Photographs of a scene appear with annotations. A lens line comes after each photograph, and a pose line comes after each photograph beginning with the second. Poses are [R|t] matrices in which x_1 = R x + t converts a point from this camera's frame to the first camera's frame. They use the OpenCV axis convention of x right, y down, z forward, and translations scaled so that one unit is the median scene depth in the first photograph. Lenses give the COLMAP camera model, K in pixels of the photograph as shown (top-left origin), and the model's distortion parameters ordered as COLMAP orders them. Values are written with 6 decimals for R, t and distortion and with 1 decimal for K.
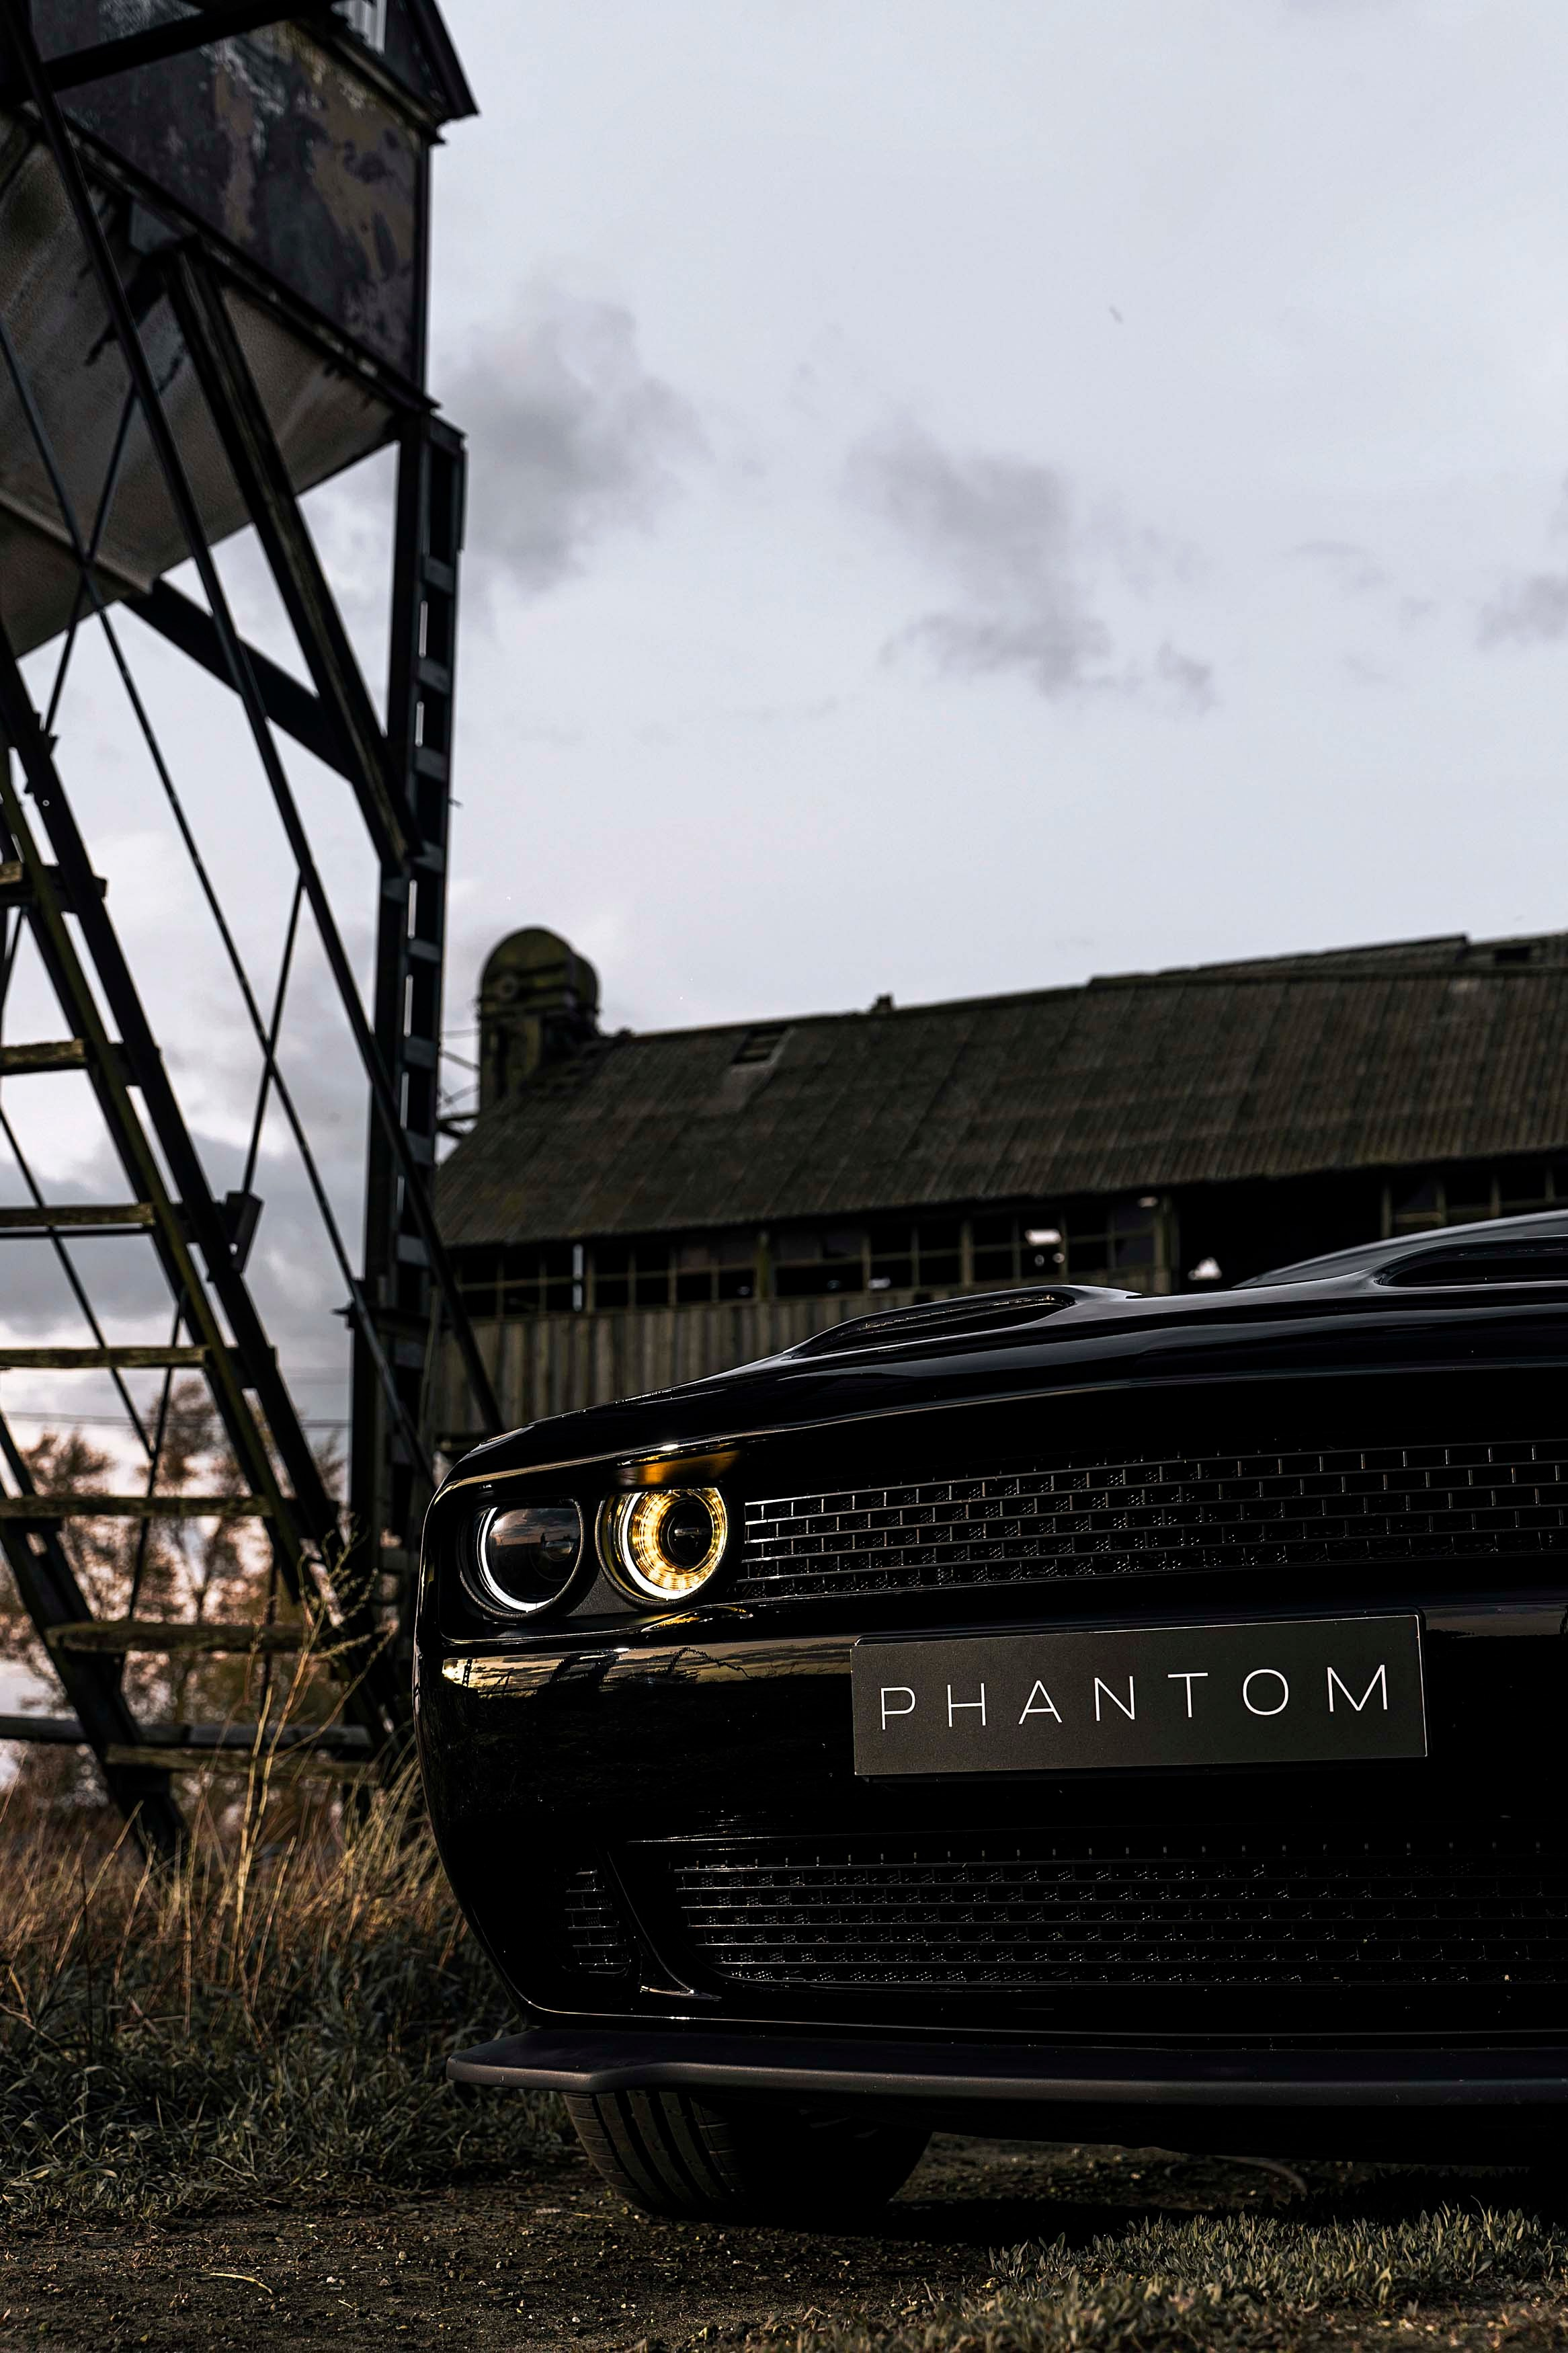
lens RADIAL K [[3239.7, 0, 784.0], [0, 3239.7, 1176.5], [0, 0, 1]] dist [-0.007256, -0.028263]
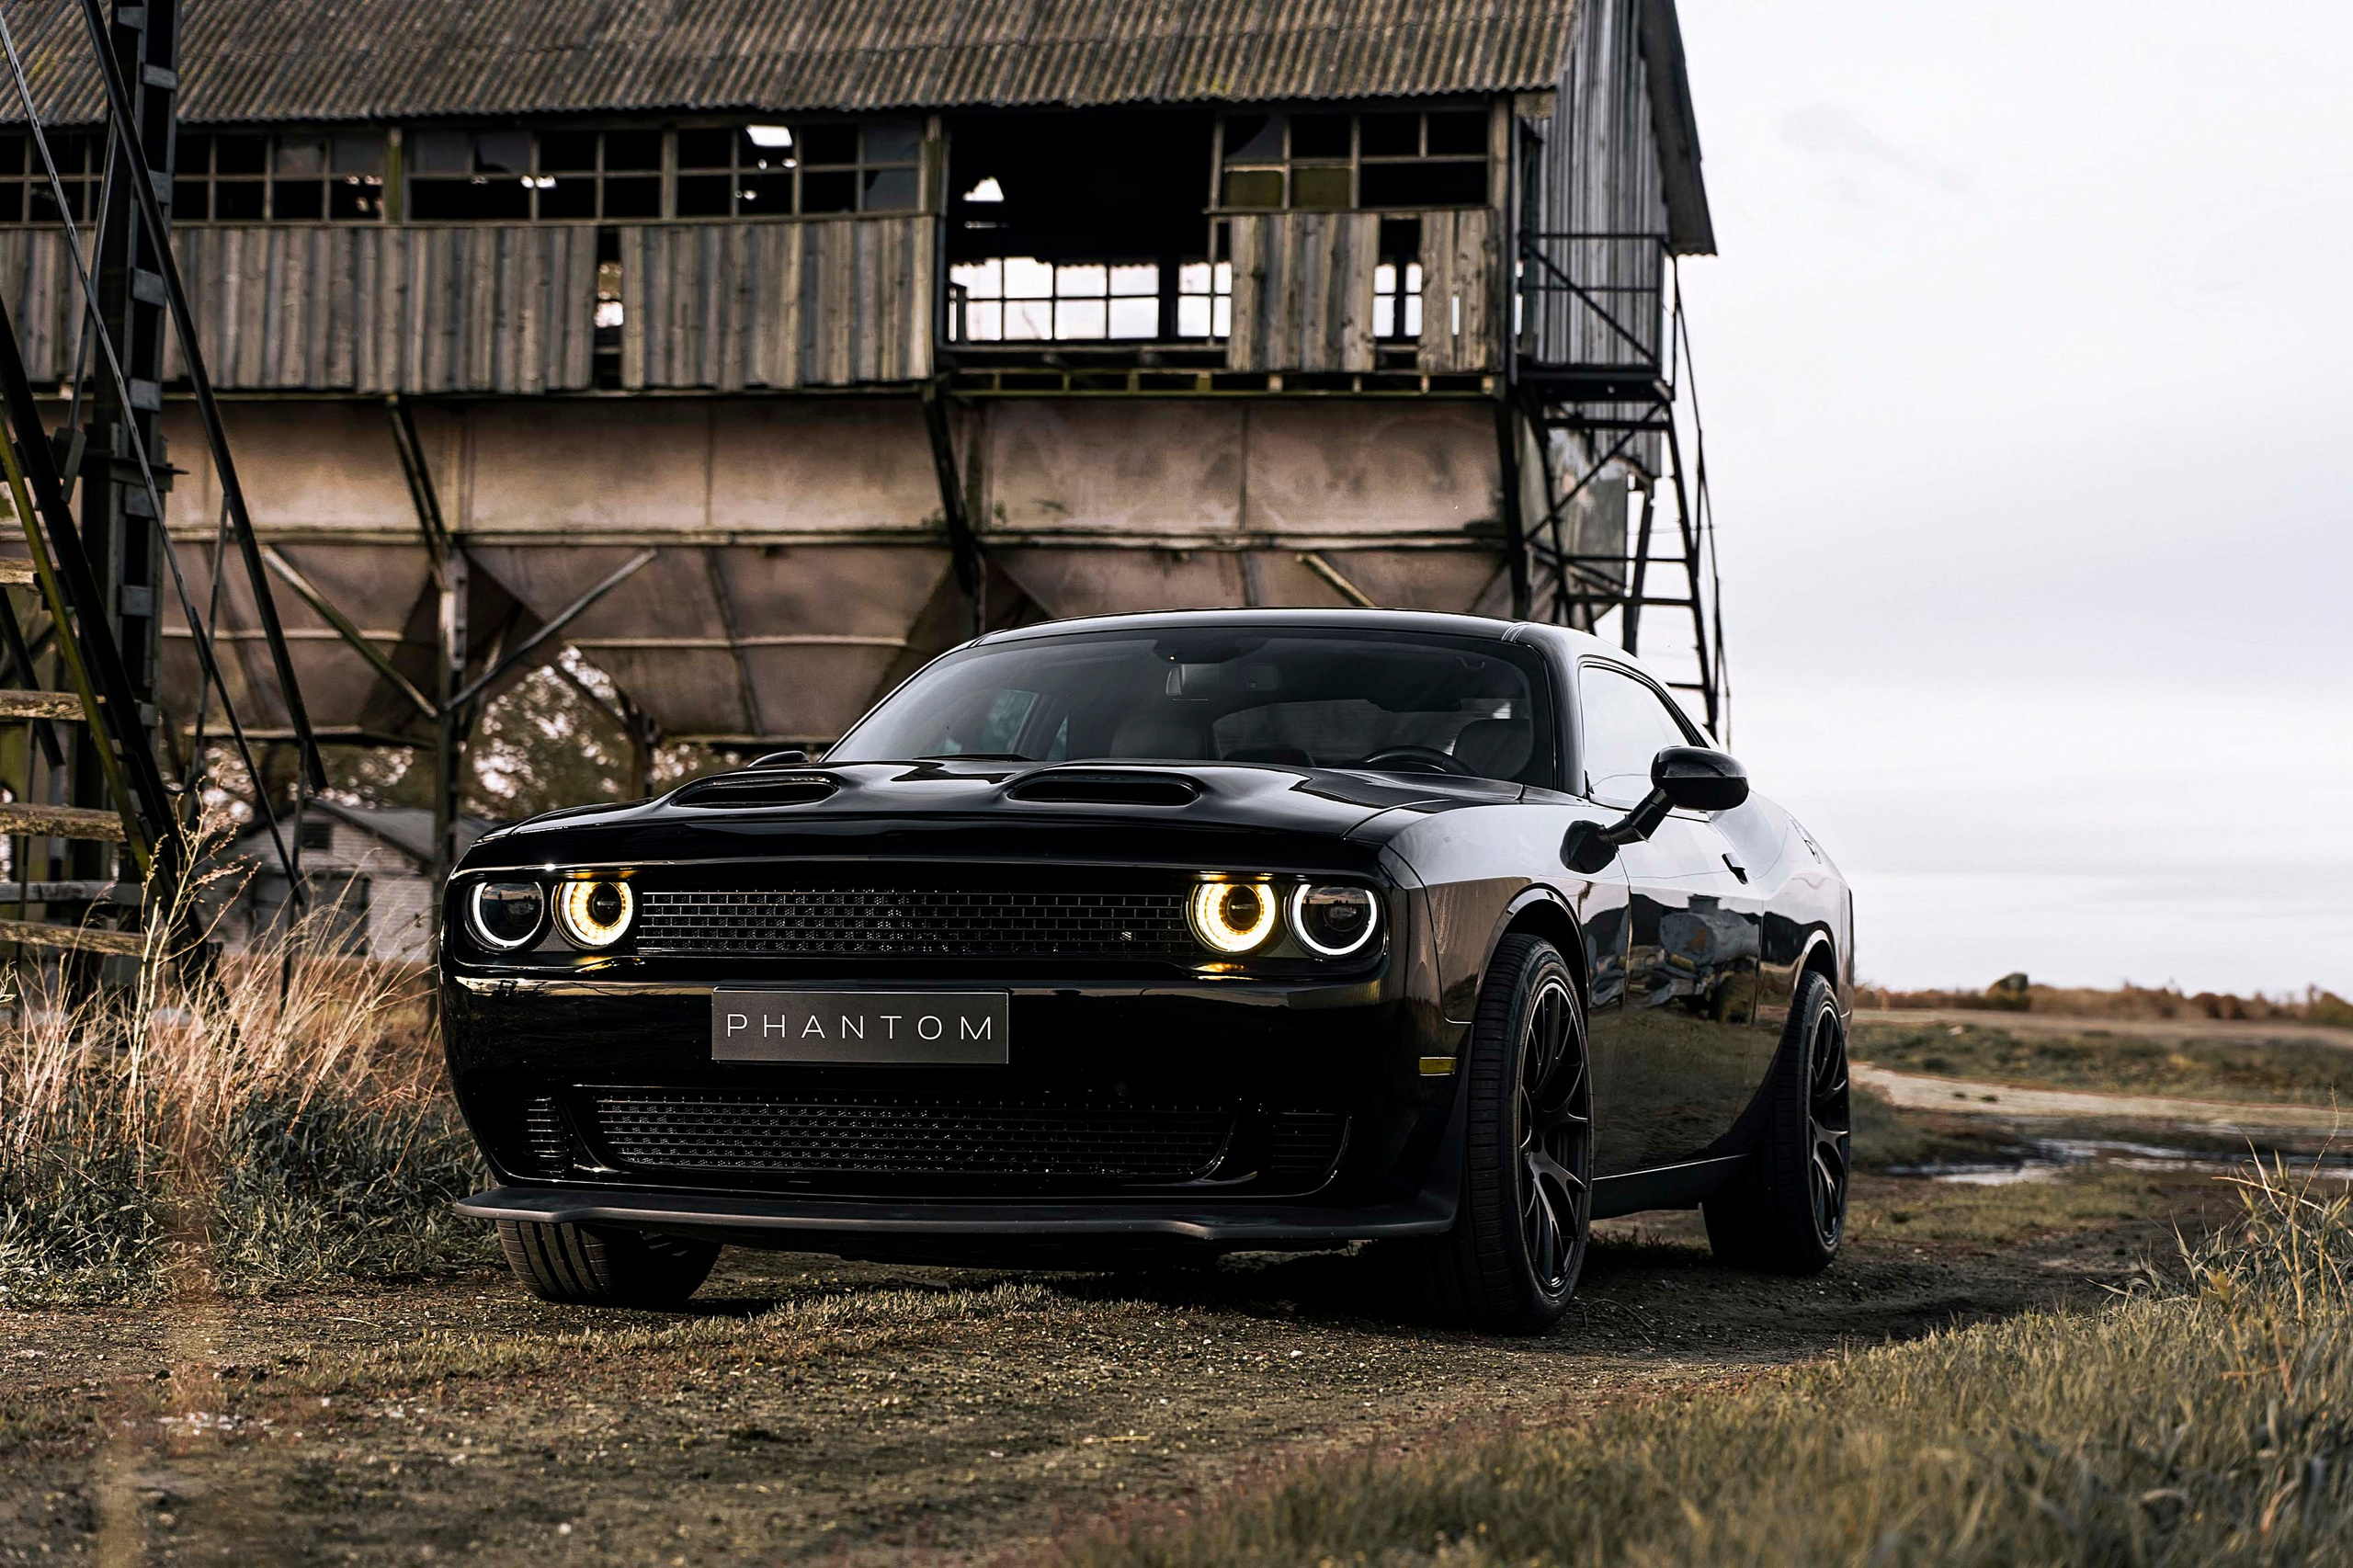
lens RADIAL K [[4937.5, 0, 1176.2], [0, 4937.5, 726.3], [0, 0, 1]] dist [-0.007816, 0.101609]
pose [[0.985055, 0.030657, 0.169488, -0.018310], [-0.058458, 0.985129, 0.161567, -0.043341], [-0.162014, -0.169061, 0.972199, -0.160628]]
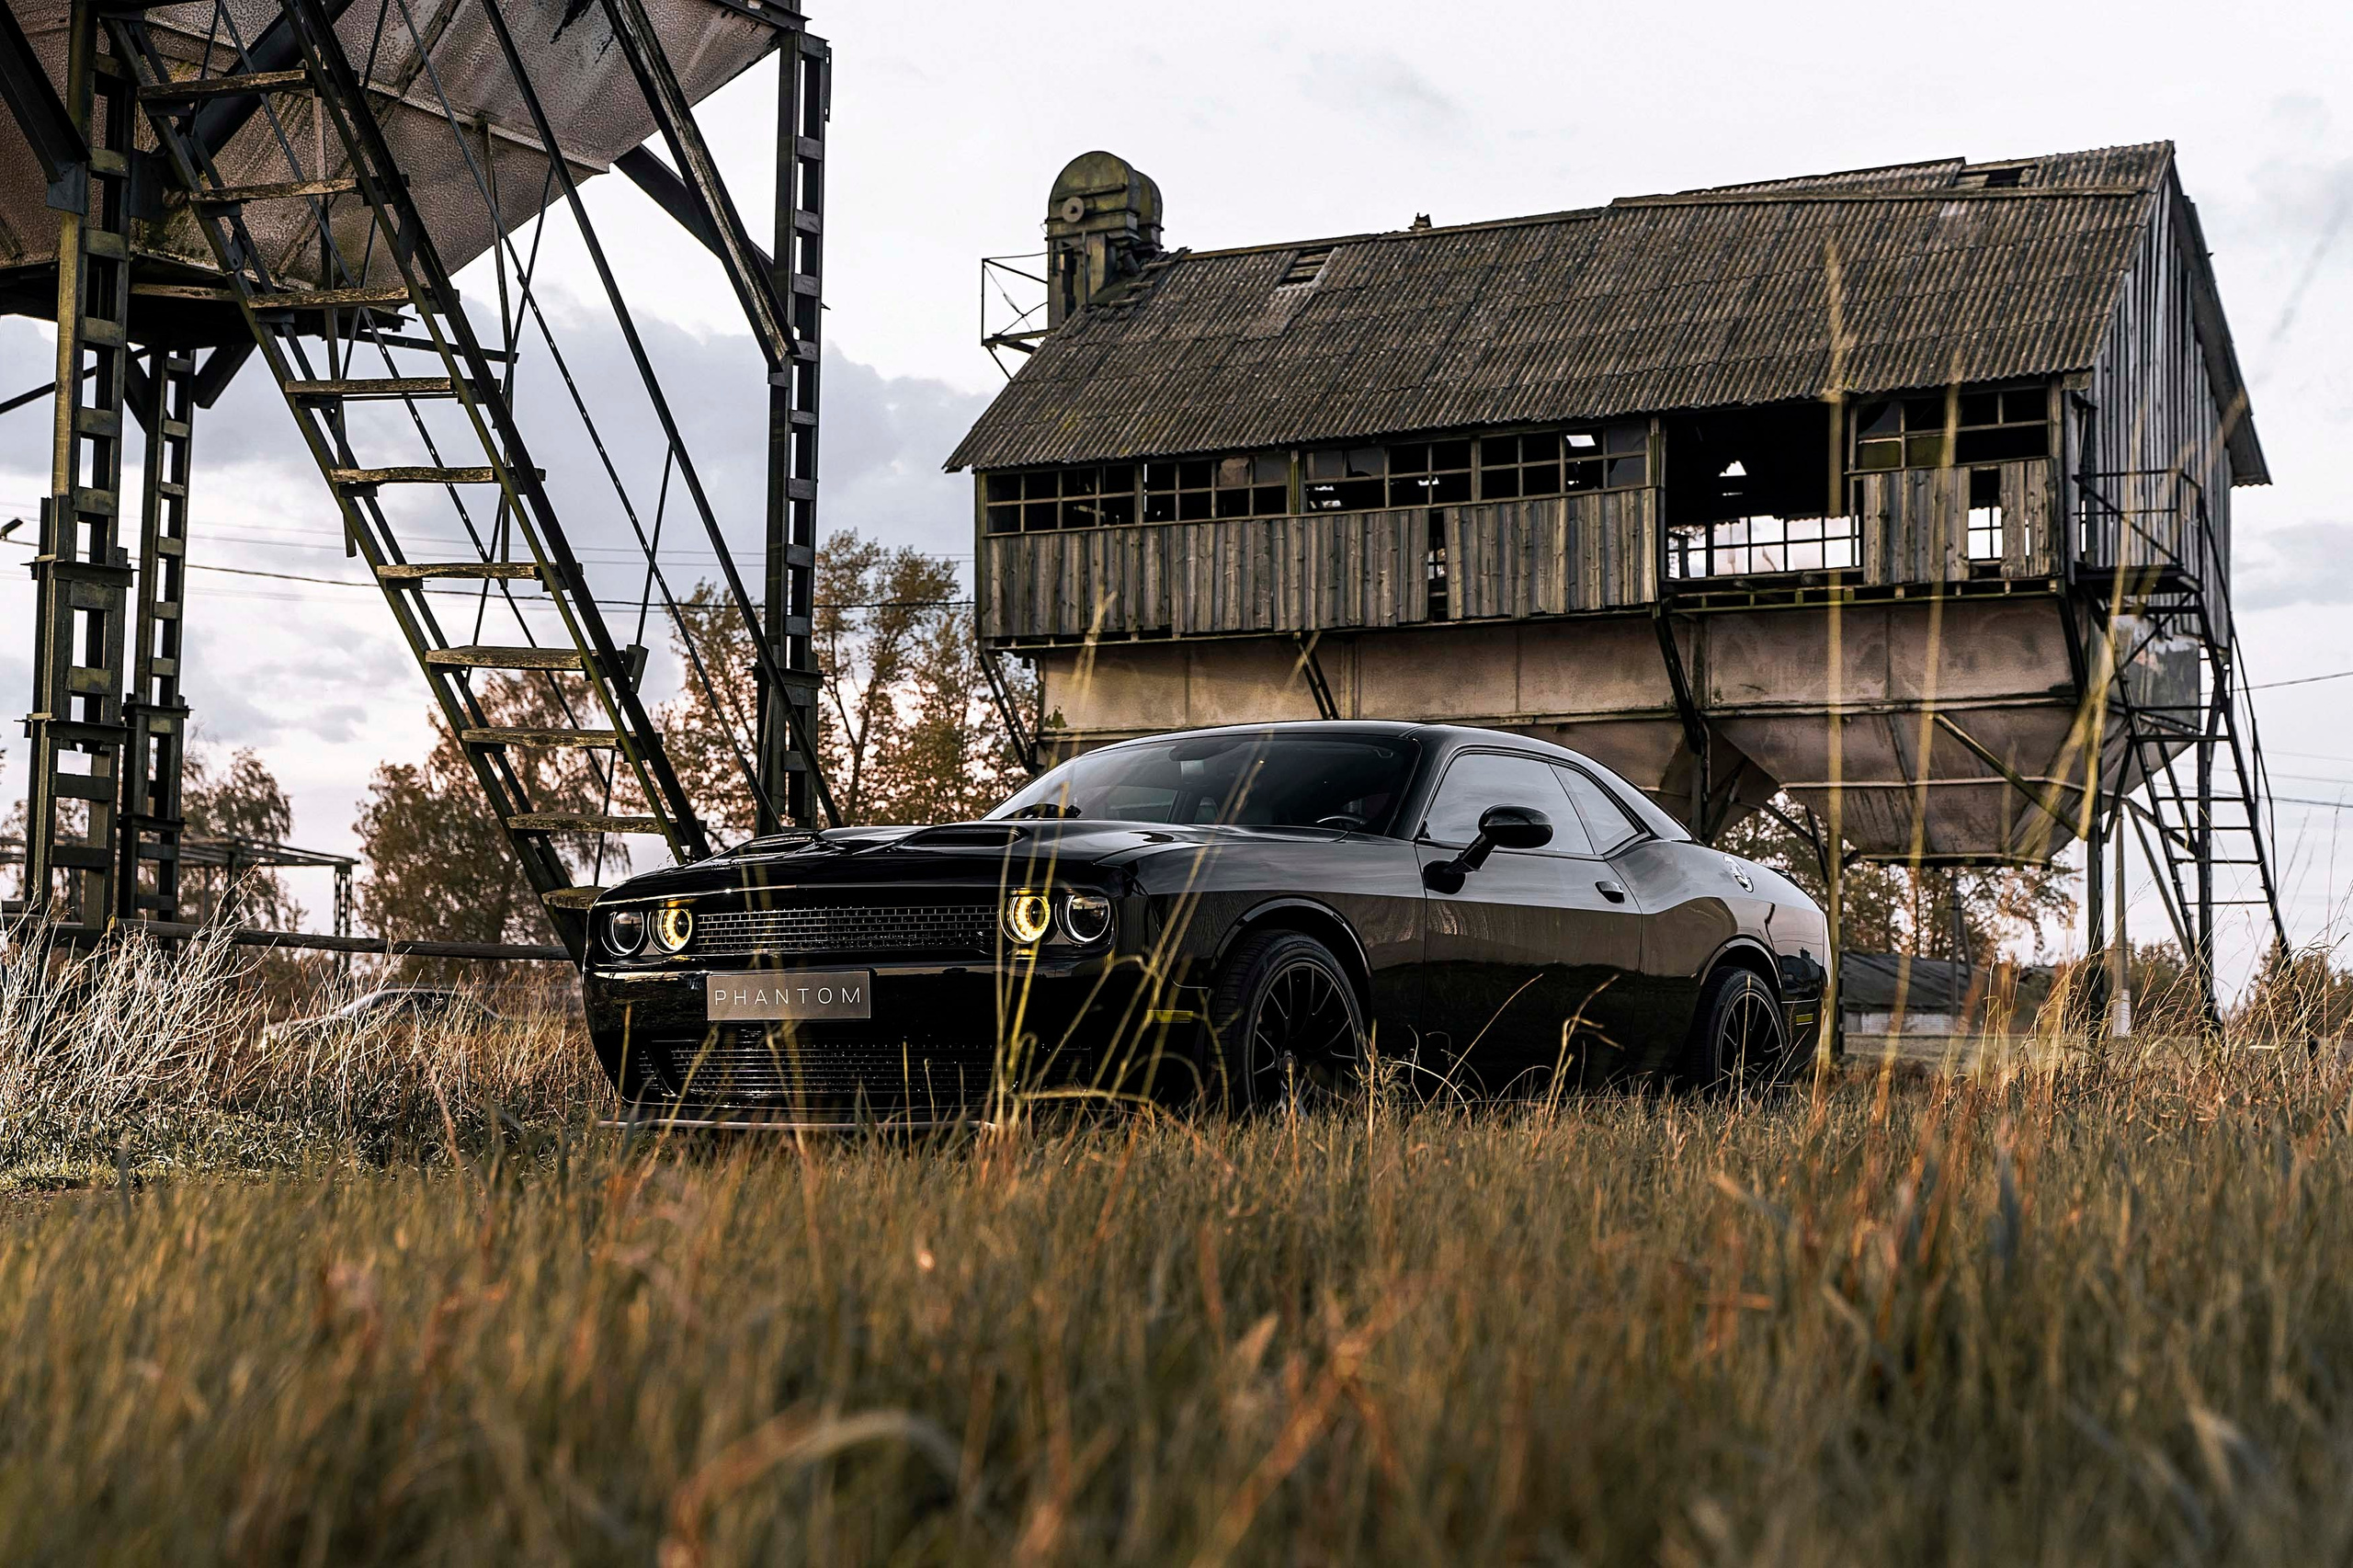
lens RADIAL K [[3469.1, 0, 1152.2], [0, 3469.1, 777.5], [0, 0, 1]] dist [0.010965, -0.020744]
pose [[0.995001, -0.002370, -0.099836, 0.065167], [0.016481, 0.989907, 0.140758, -0.041132], [0.098494, -0.141699, 0.984998, -0.177339]]
